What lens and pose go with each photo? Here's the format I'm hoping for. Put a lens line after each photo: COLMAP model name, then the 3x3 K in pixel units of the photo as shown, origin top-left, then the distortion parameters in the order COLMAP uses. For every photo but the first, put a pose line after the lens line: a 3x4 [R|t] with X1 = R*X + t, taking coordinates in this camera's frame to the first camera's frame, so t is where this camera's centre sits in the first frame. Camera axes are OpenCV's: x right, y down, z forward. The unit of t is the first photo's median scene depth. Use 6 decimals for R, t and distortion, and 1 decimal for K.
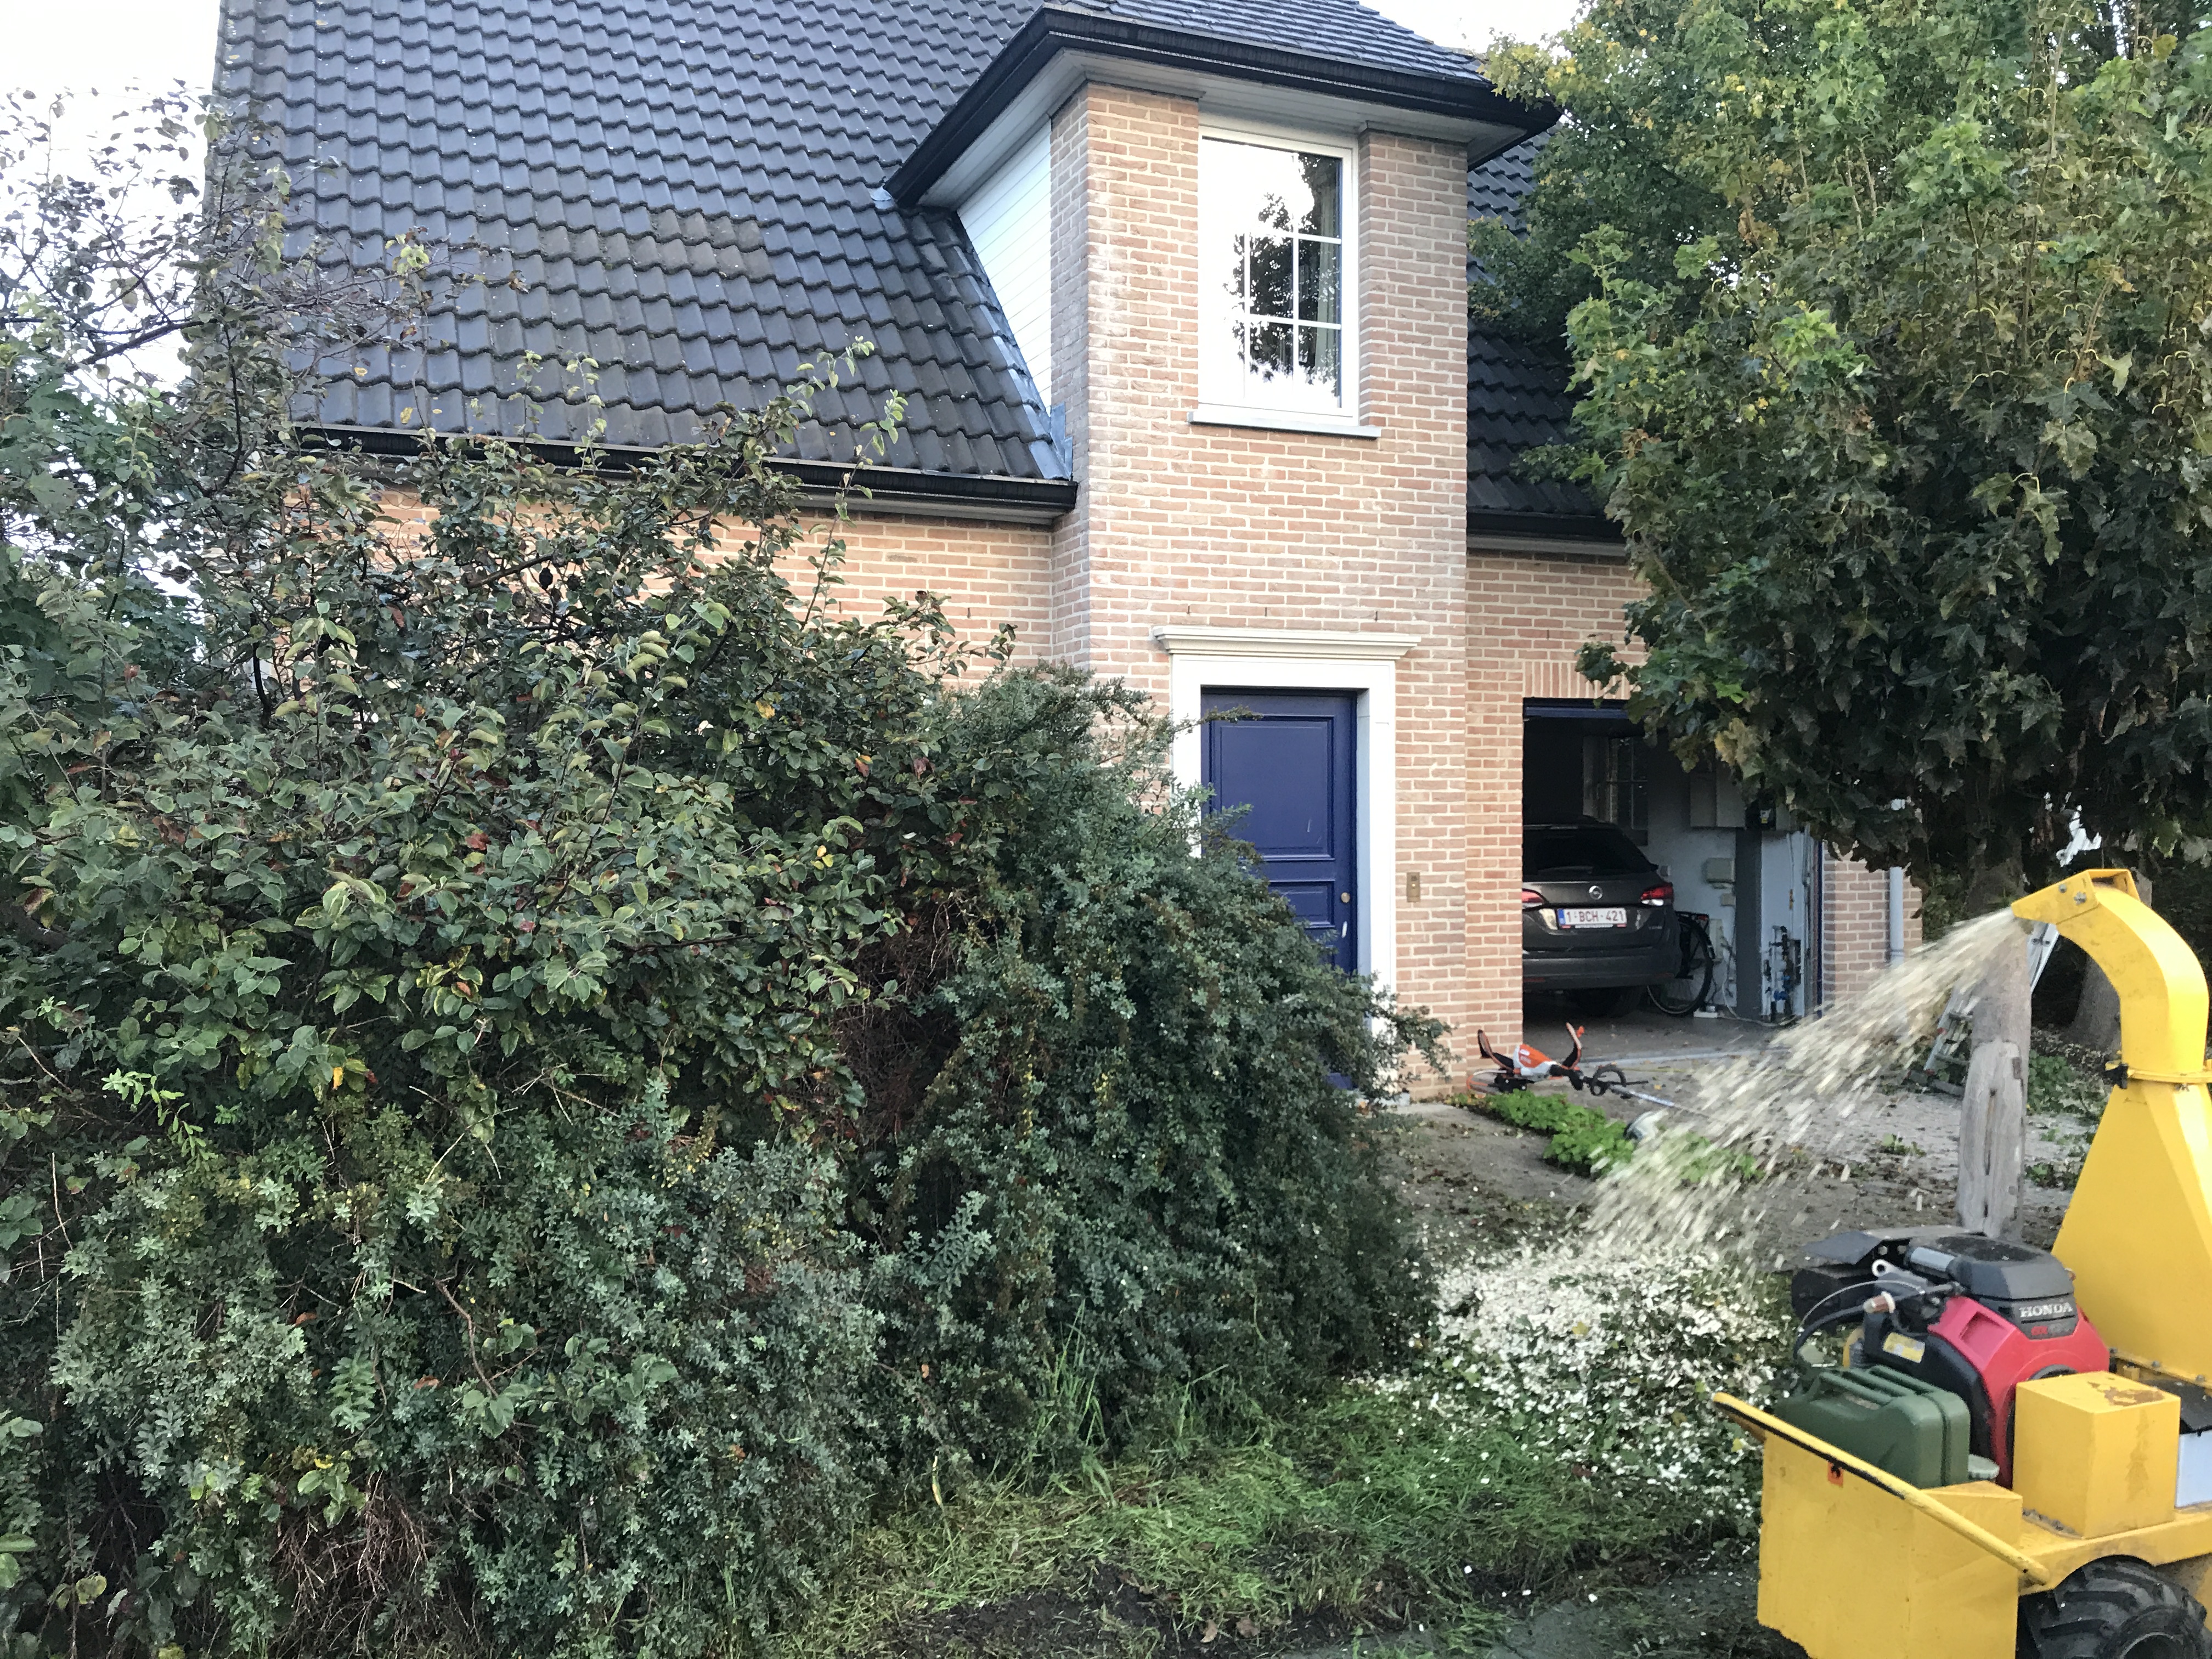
lens RADIAL K [[1771.5, 0, 1092.7], [0, 1771.5, 833.0], [0, 0, 1]] dist [0.056296, -0.082673]
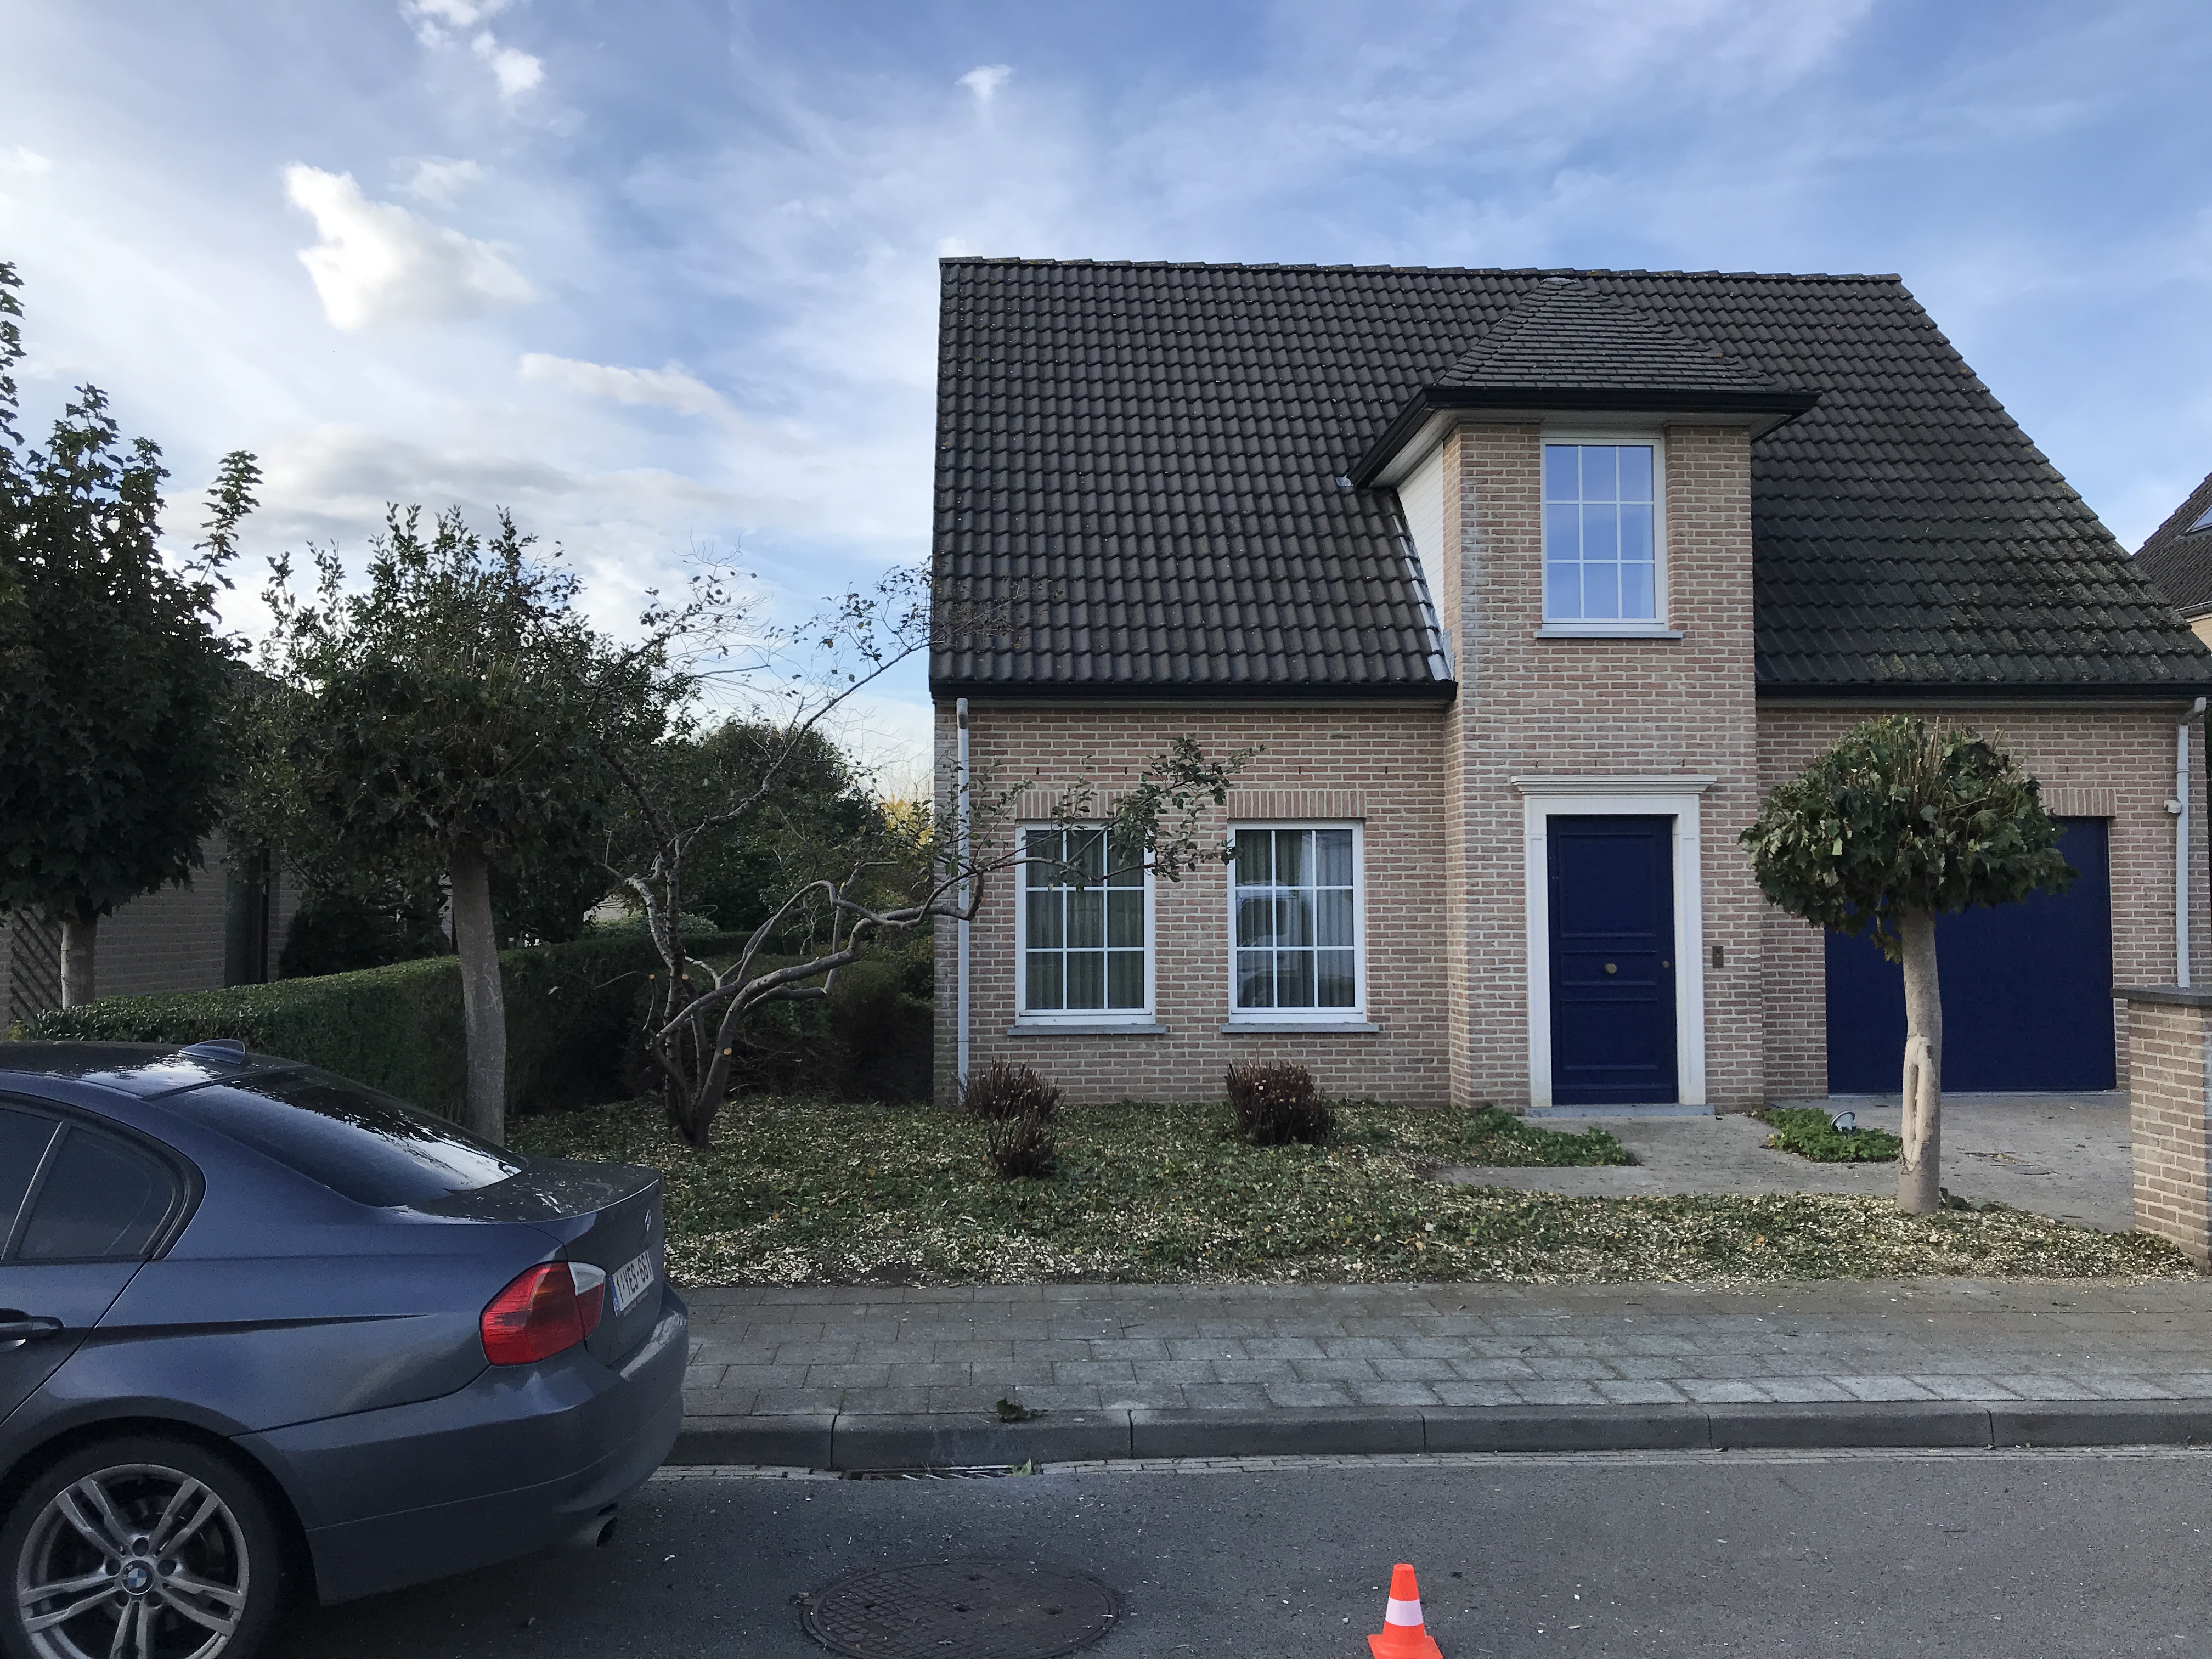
lens RADIAL K [[1771.5, 0, 1092.7], [0, 1771.5, 833.0], [0, 0, 1]] dist [0.056296, -0.082673]
pose [[0.944501, -0.015111, -0.328161, 0.193317], [-0.002719, 0.998548, -0.053809, 0.011026], [0.328498, 0.051715, 0.943088, -0.515561]]
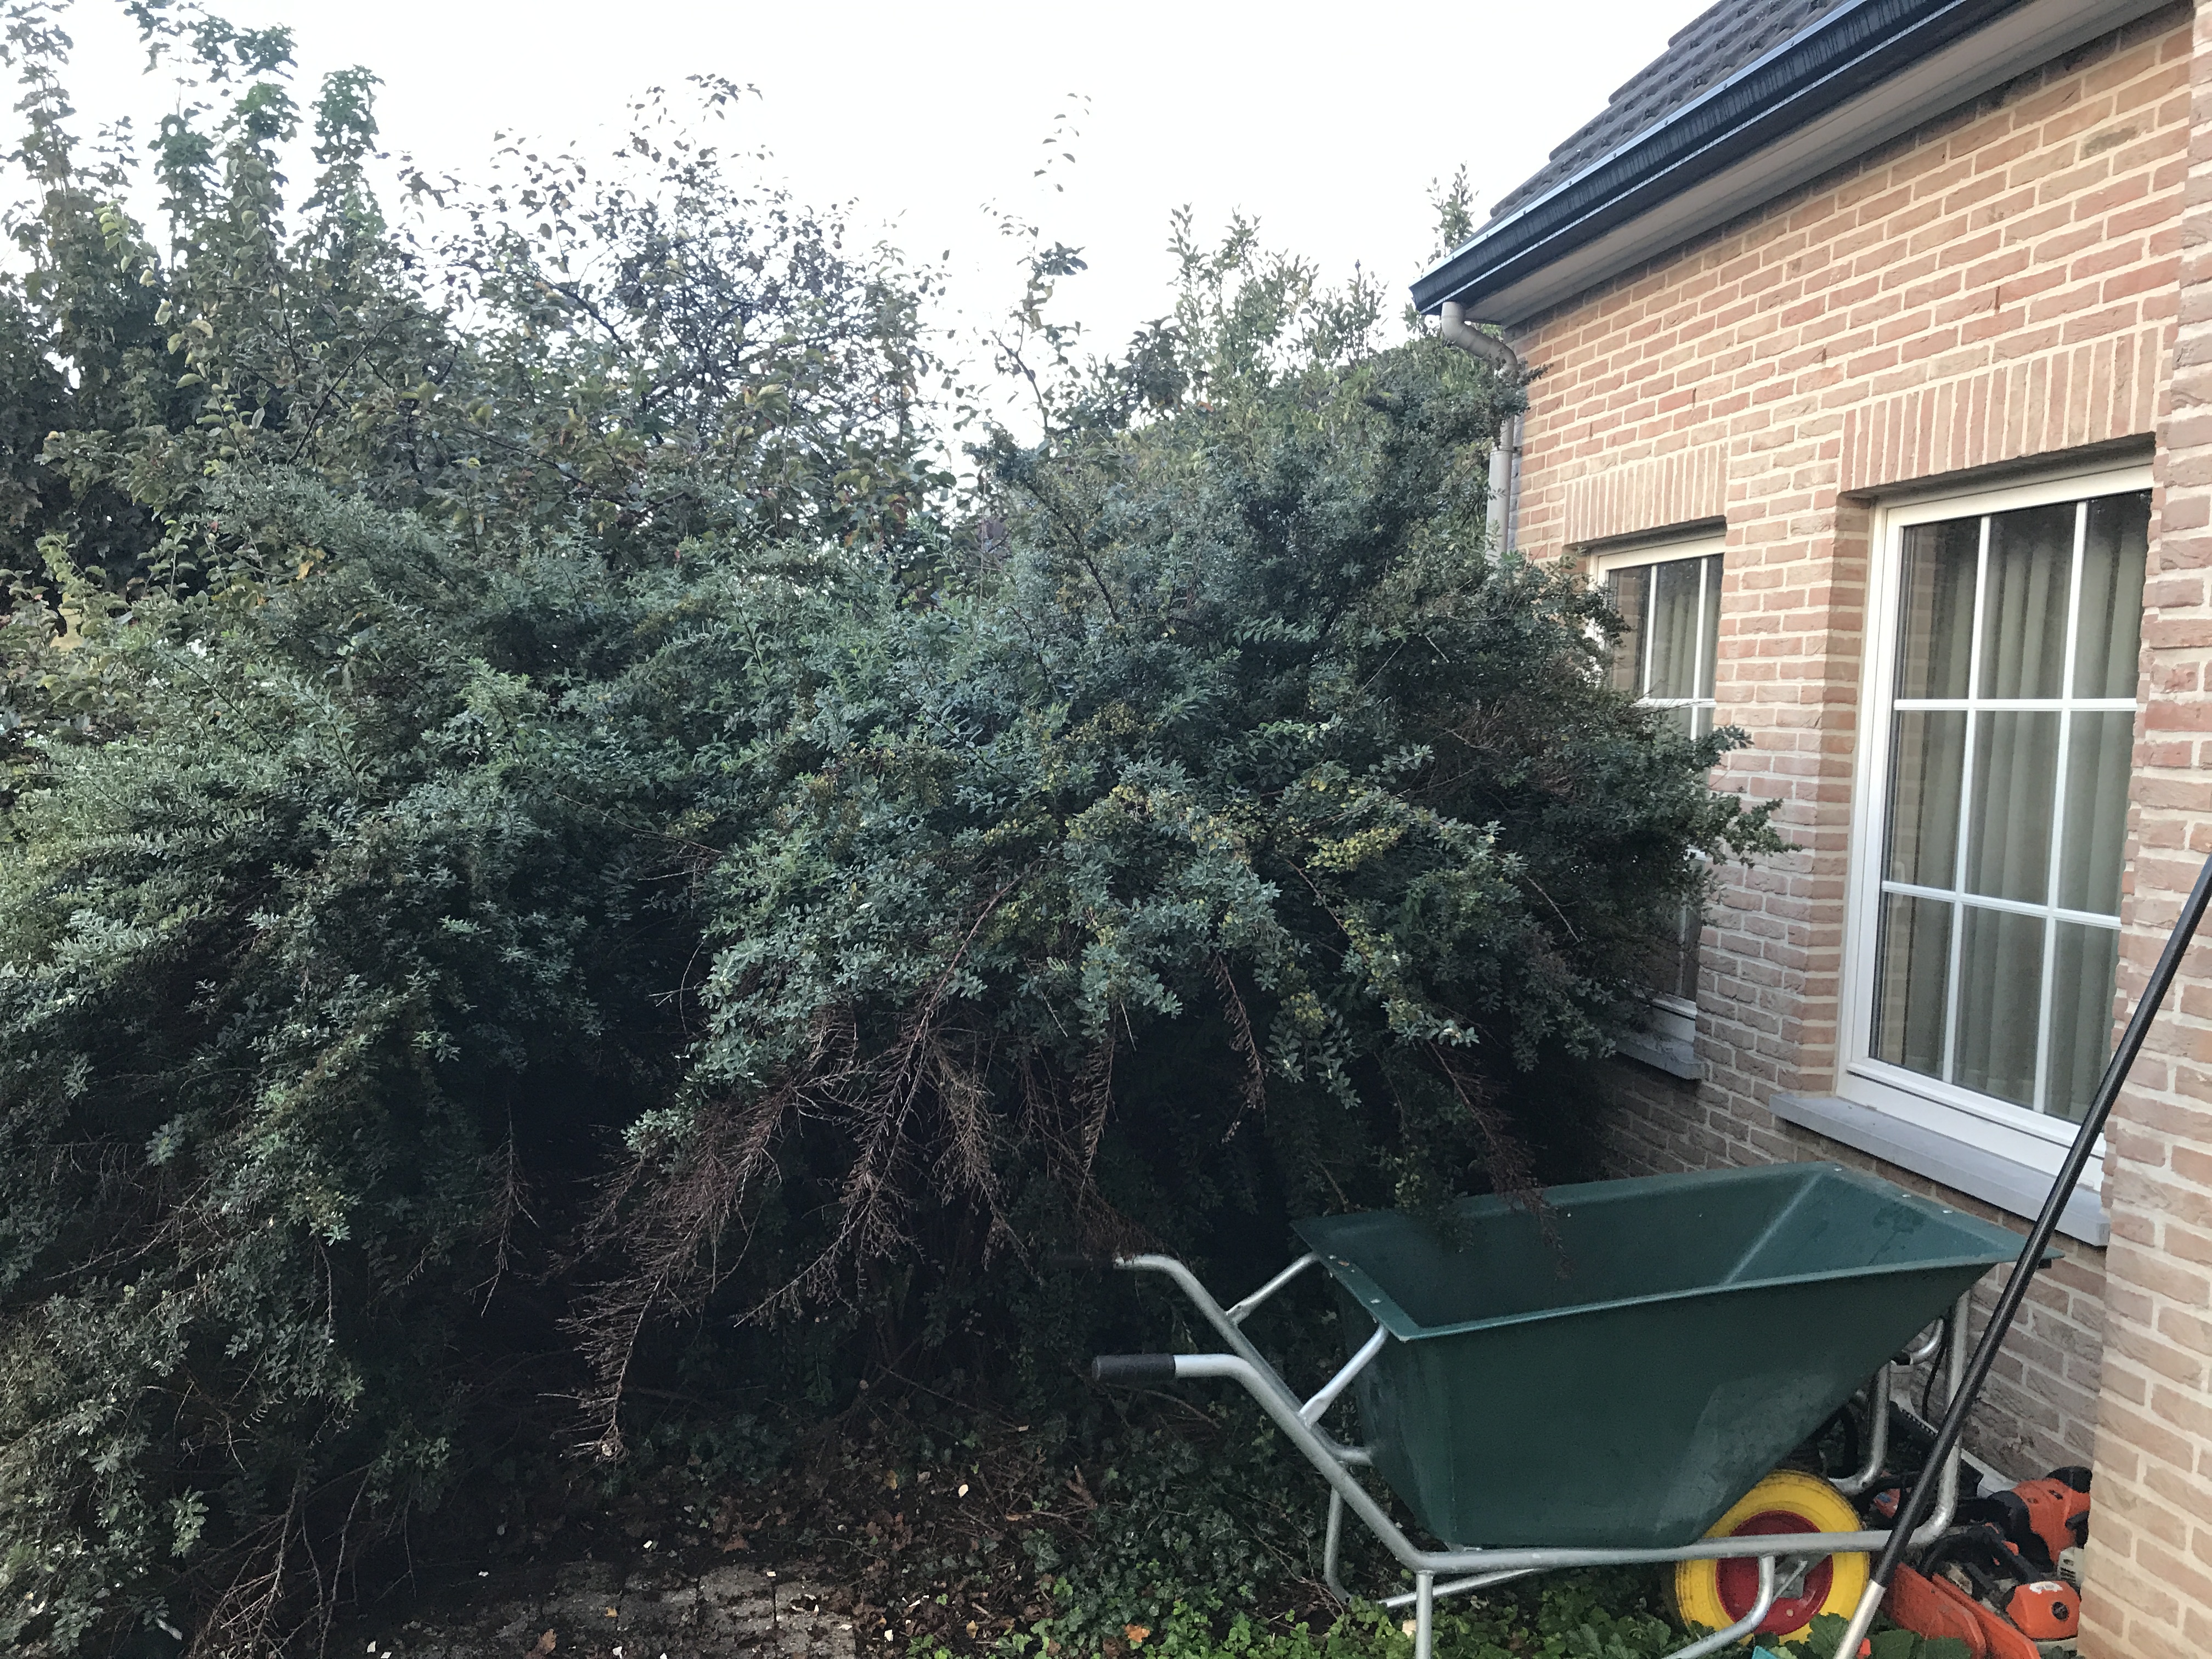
lens RADIAL K [[1771.5, 0, 1092.7], [0, 1771.5, 833.0], [0, 0, 1]] dist [0.056296, -0.082673]
pose [[-0.199915, 0.064371, -0.977696, 0.362138], [-0.046158, 0.996113, 0.075022, -0.015069], [0.978725, 0.060126, -0.196167, 0.883515]]
